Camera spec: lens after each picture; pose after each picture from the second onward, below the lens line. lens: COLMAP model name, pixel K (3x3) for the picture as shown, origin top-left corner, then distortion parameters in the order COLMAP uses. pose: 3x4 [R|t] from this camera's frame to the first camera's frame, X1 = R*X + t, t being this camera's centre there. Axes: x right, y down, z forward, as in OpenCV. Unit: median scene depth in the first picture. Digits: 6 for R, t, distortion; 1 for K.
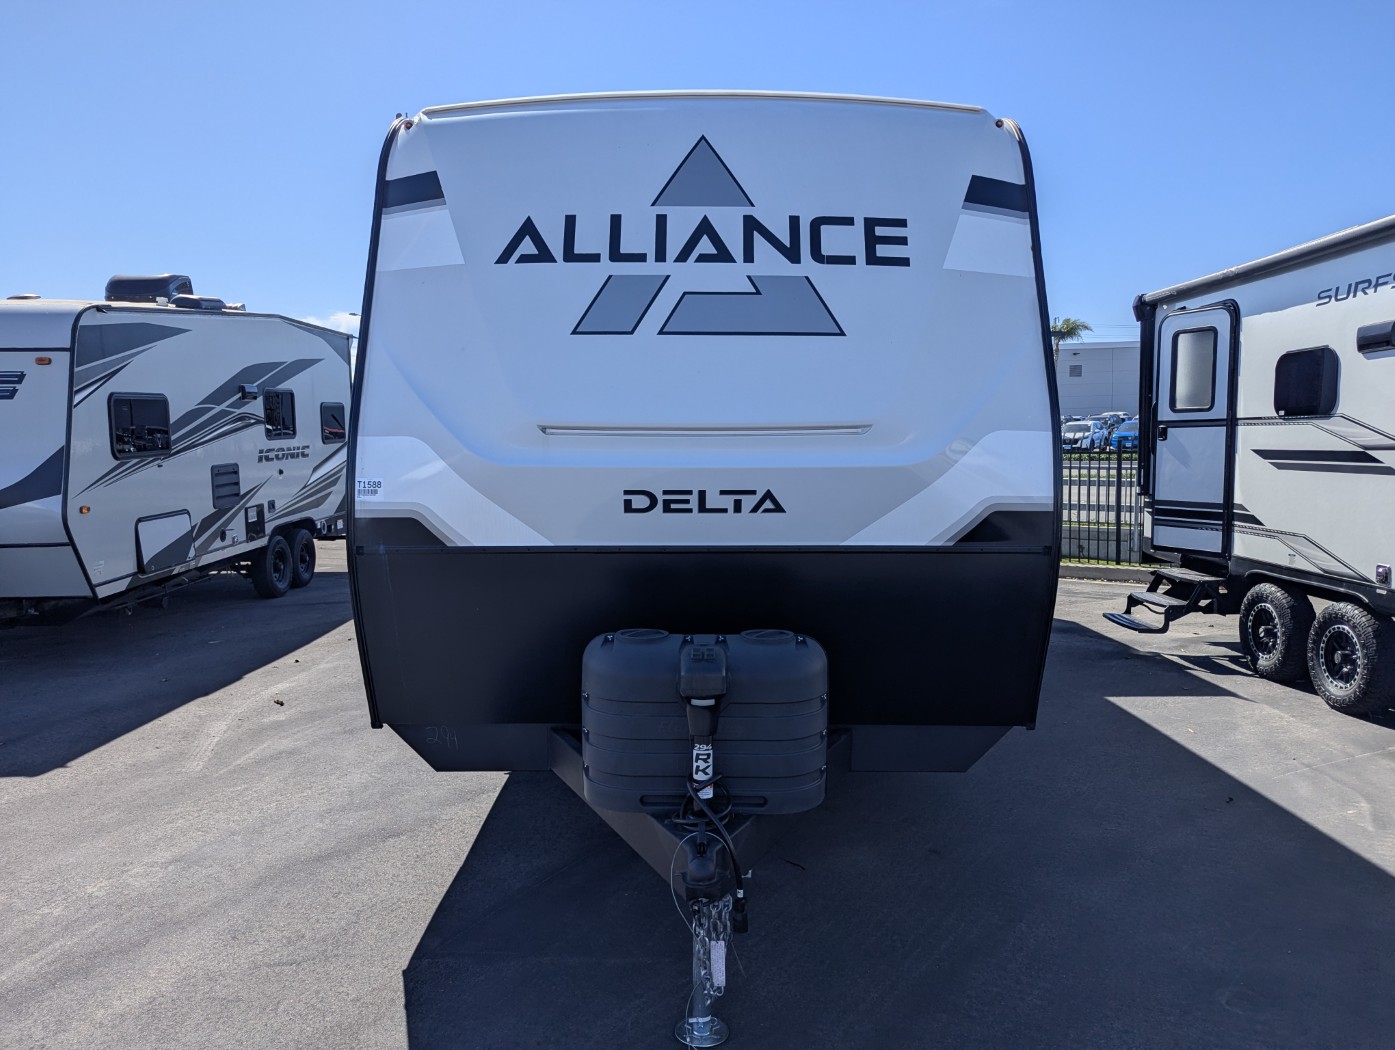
lens RADIAL K [[997.5, 0, 700.2], [0, 997.5, 533.6], [0, 0, 1]] dist [0.008623, -0.005334]
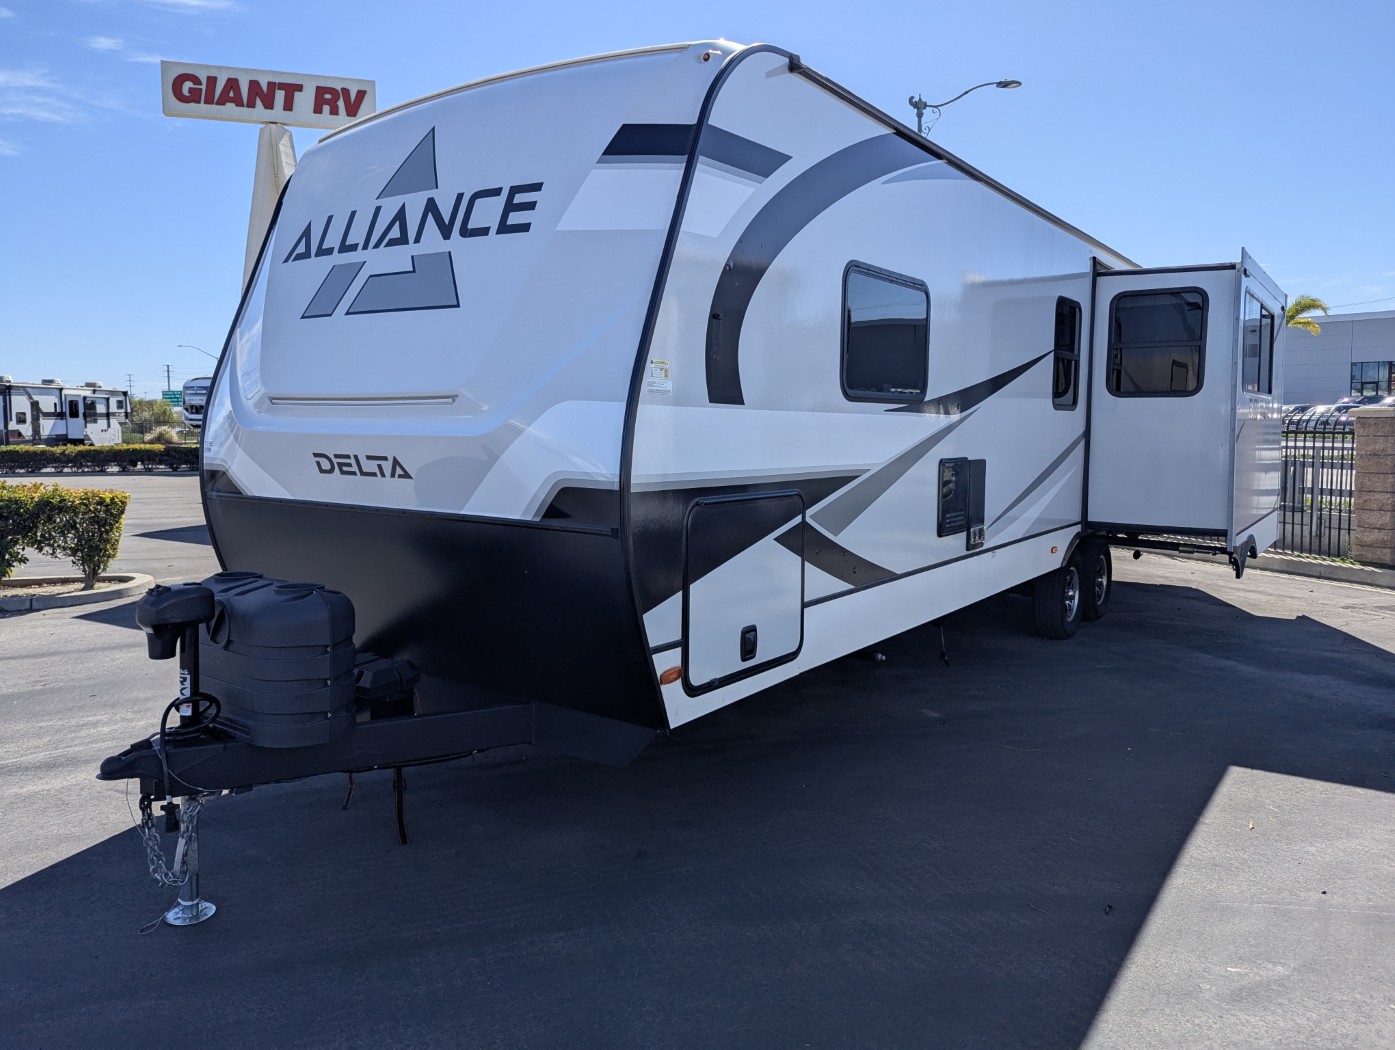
lens RADIAL K [[997.5, 0, 703.2], [0, 997.5, 514.0], [0, 0, 1]] dist [0.008623, -0.005334]
pose [[0.818594, 0.062226, -0.570992, 0.923688], [-0.061947, 0.997880, 0.019939, -0.023596], [0.571023, 0.019049, 0.820713, 0.306431]]
